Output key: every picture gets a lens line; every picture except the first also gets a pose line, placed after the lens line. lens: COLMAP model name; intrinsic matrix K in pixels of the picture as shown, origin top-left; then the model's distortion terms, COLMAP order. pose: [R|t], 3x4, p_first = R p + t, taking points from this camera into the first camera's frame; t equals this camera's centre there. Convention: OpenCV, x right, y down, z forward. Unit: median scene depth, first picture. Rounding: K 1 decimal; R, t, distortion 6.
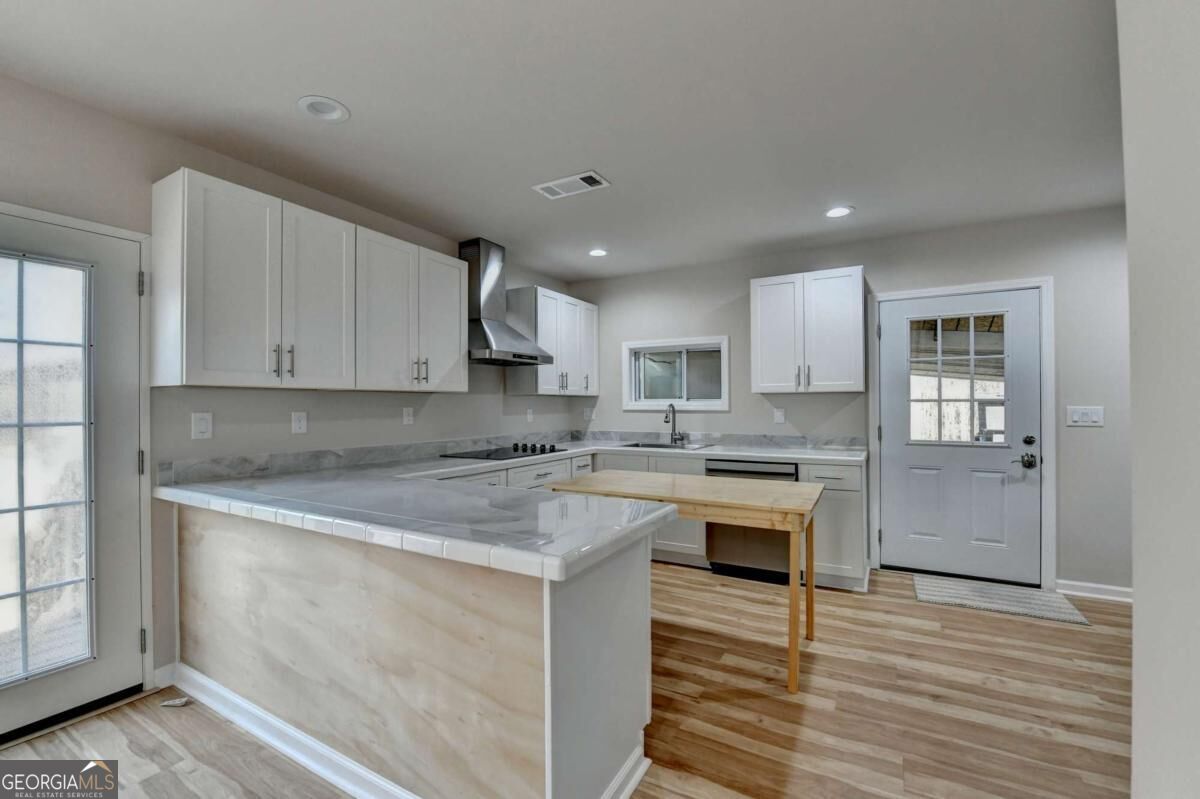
lens RADIAL K [[483.8, 0, 587.7], [0, 483.8, 401.3], [0, 0, 1]] dist [-0.015091, -0.001061]
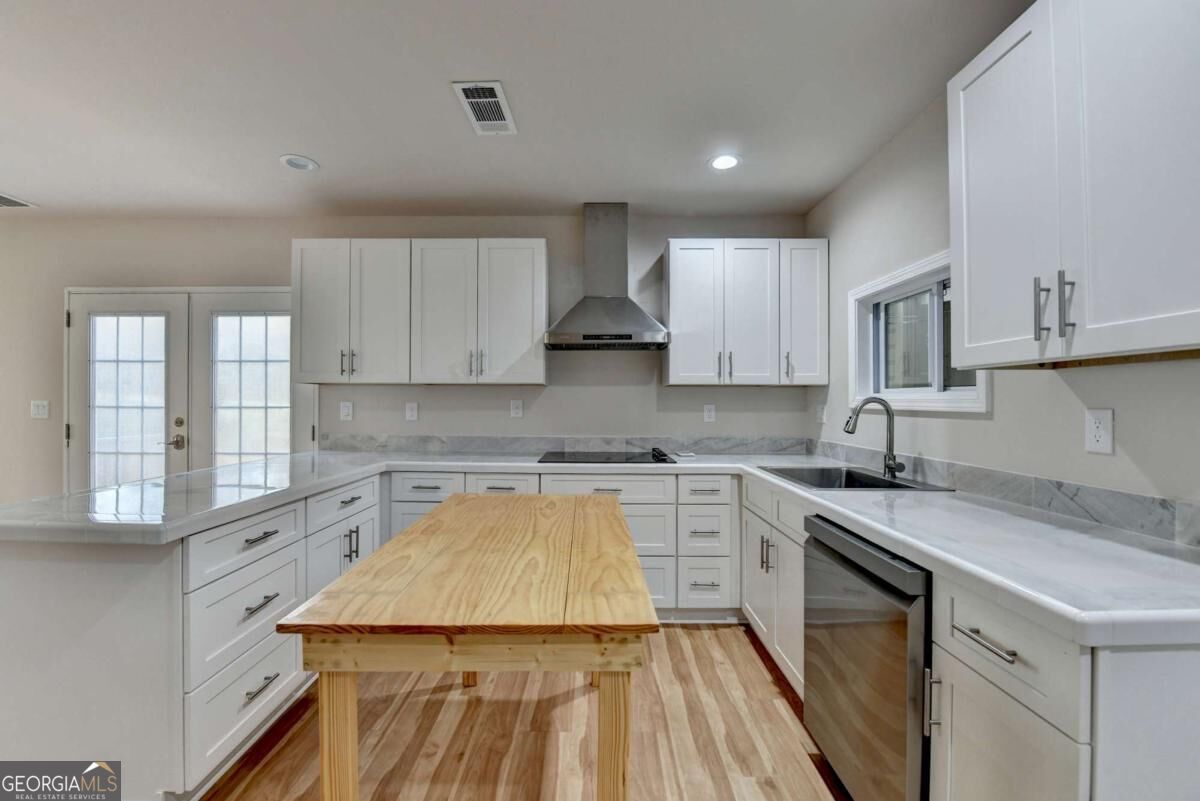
lens RADIAL K [[503.6, 0, 589.1], [0, 503.6, 398.8], [0, 0, 1]] dist [-0.010219, -0.000113]
pose [[0.513724, 0.003569, -0.857948, 0.585160], [0.000588, 0.999990, 0.004512, 0.005055], [0.857956, -0.002823, 0.513716, 0.581367]]
